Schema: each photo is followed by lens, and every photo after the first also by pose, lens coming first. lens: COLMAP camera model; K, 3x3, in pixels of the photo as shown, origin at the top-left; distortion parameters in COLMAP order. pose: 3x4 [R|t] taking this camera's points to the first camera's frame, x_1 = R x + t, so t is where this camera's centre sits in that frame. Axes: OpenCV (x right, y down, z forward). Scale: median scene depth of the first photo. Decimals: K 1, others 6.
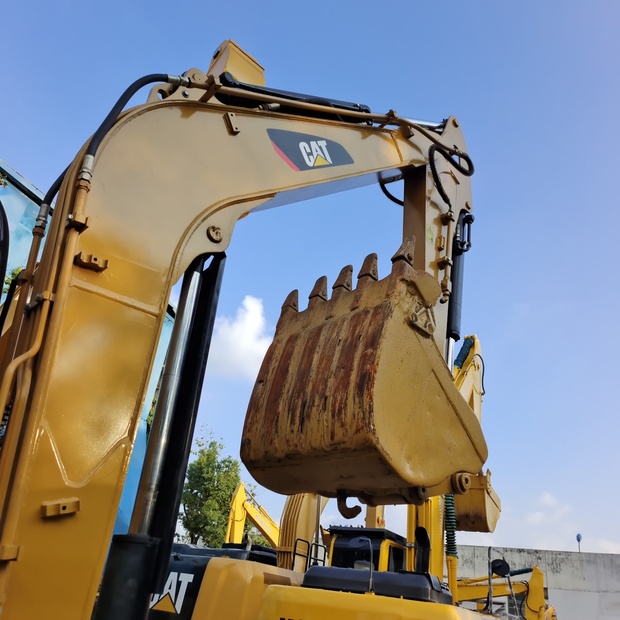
lens RADIAL K [[532.7, 0, 310.0], [0, 532.7, 310.0], [0, 0, 1]] dist [-0.003695, -0.003657]
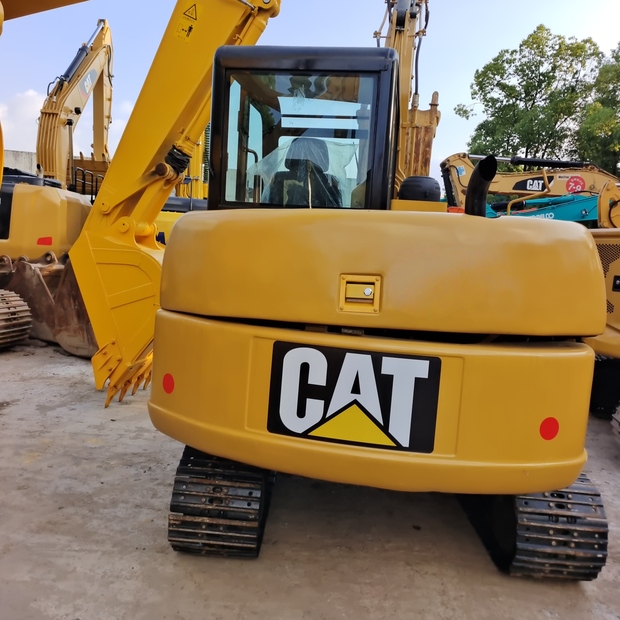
lens RADIAL K [[566.7, 0, 310.0], [0, 566.7, 310.0], [0, 0, 1]] dist [0.023827, 0.010755]
pose [[0.787597, -0.141406, 0.599746, -1.506979], [-0.275610, 0.789683, 0.548124, -0.476454], [-0.551117, -0.596997, 0.582979, -0.575284]]
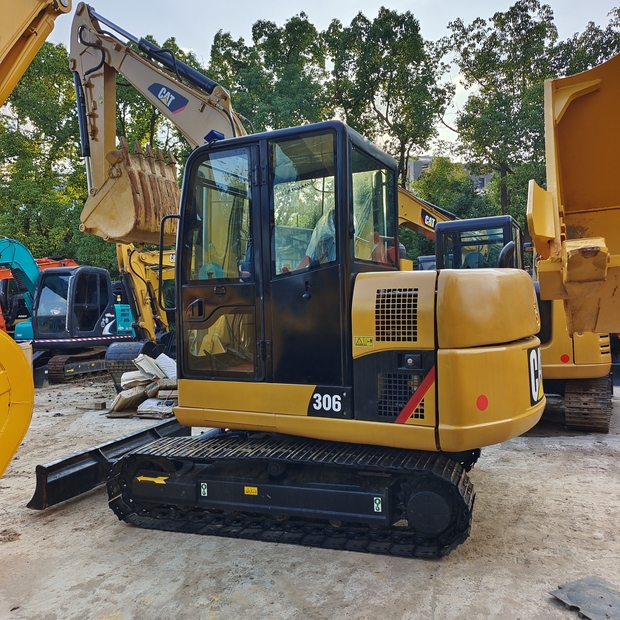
lens RADIAL K [[566.7, 0, 310.0], [0, 566.7, 310.0], [0, 0, 1]] dist [0.023827, 0.010755]
pose [[-0.347399, -0.128156, 0.928919, -2.126219], [-0.483486, 0.873270, -0.060337, 0.283154], [-0.803464, -0.470080, -0.365335, 0.879172]]
